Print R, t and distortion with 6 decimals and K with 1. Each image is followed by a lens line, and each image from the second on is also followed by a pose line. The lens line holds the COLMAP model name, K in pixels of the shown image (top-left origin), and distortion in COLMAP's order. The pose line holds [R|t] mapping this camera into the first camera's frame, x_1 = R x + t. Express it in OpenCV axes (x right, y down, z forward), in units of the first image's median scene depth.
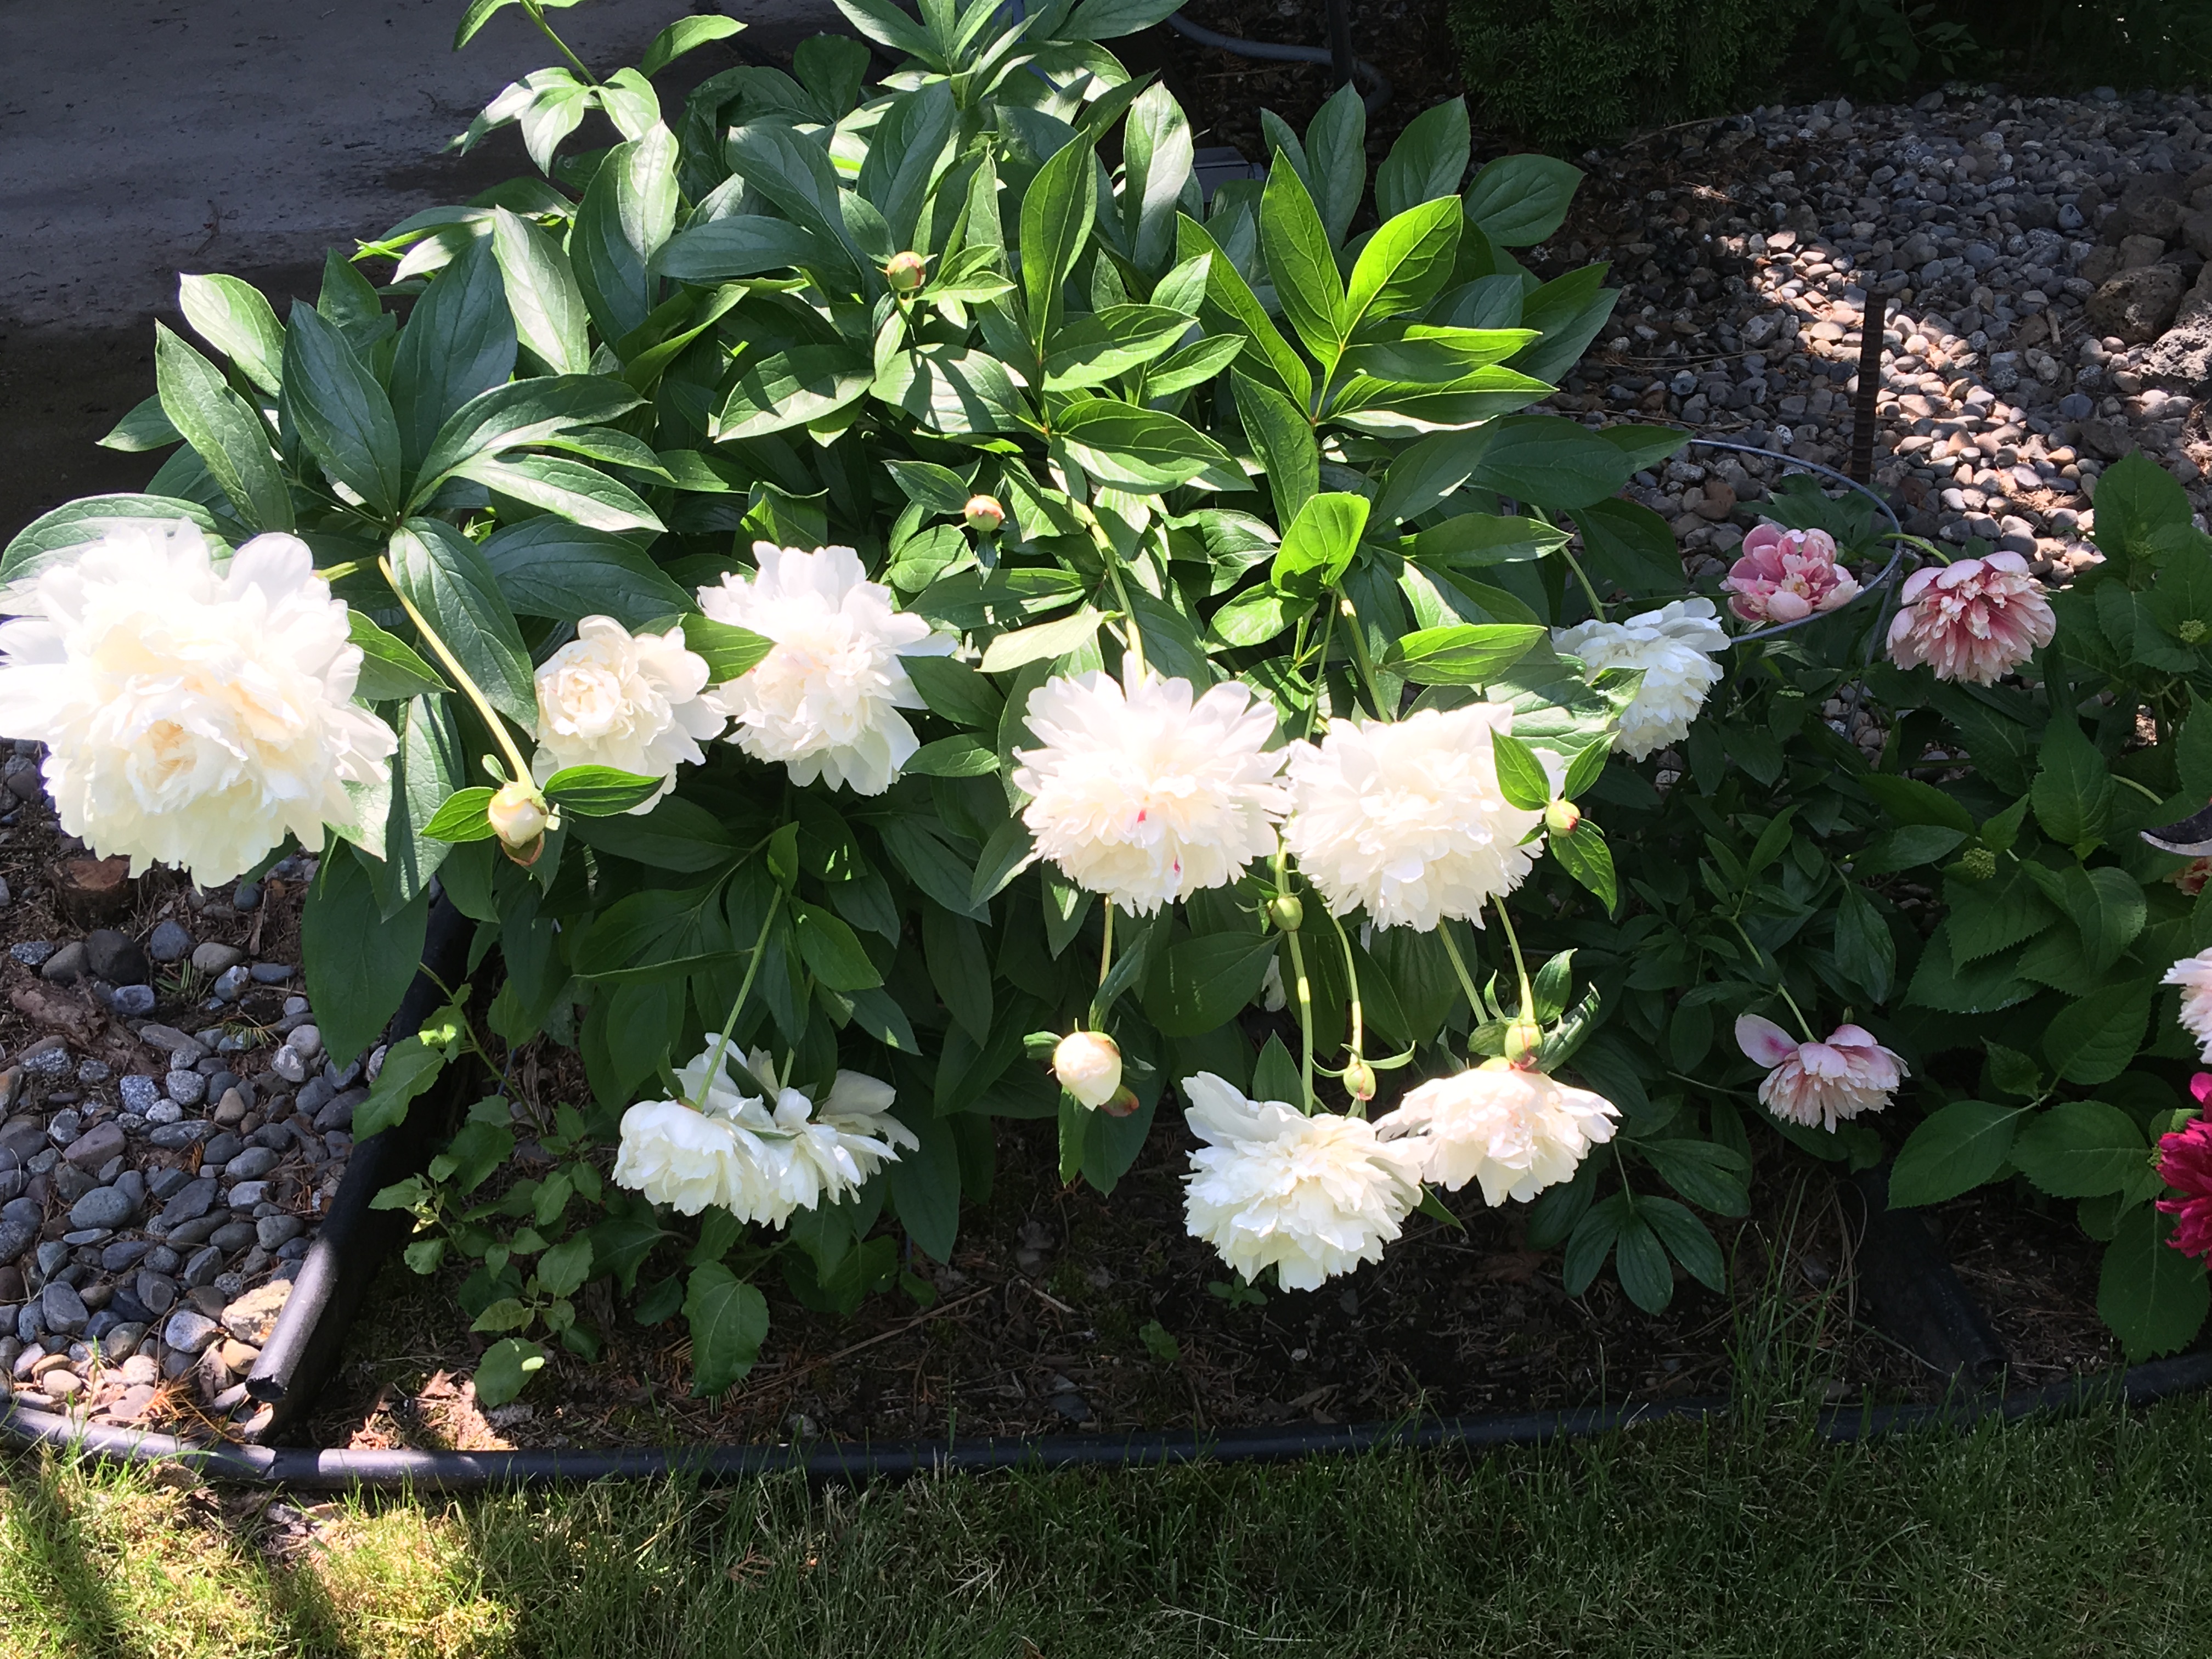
lens RADIAL K [[2580.3, 0, 1098.9], [0, 2580.3, 830.3], [0, 0, 1]] dist [0.195990, 0.000000]
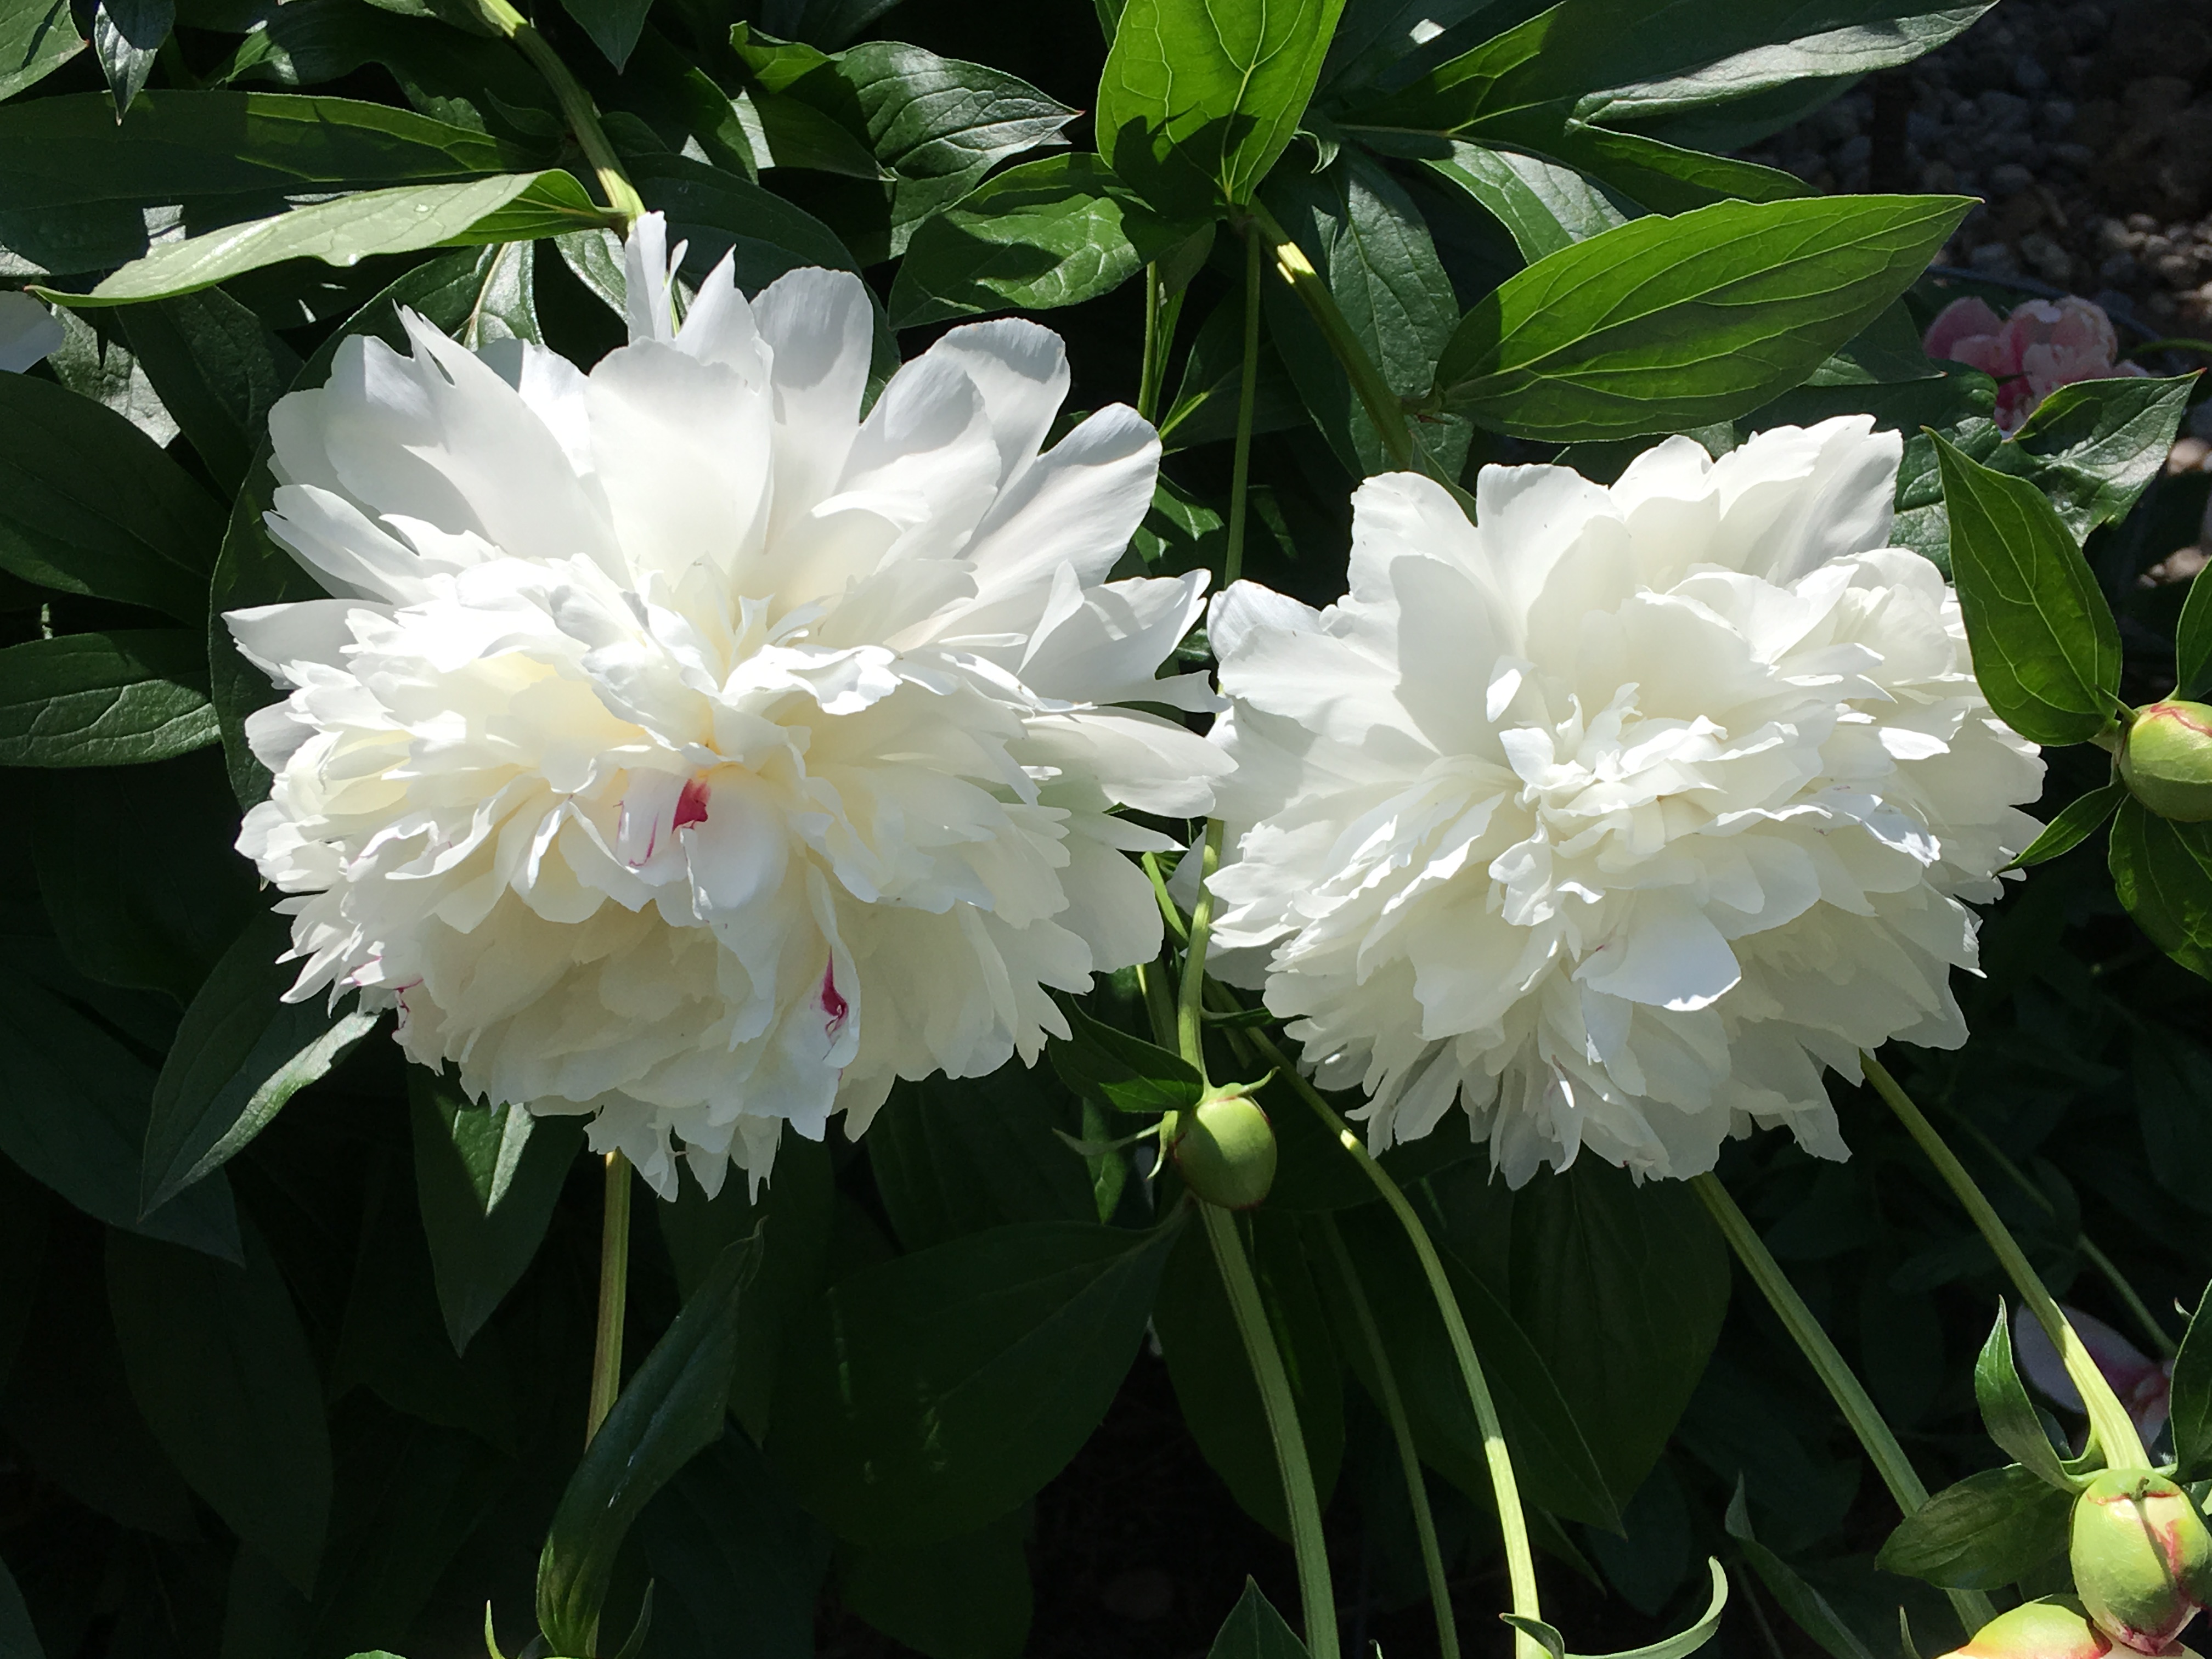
lens RADIAL K [[2879.8, 0, 1095.0], [0, 2879.8, 830.2], [0, 0, 1]] dist [-0.088198, 0.000000]
pose [[0.989666, -0.043256, 0.136708, 0.015603], [0.053109, 0.996184, -0.069264, 0.016972], [-0.133190, 0.075809, 0.988187, 0.656289]]
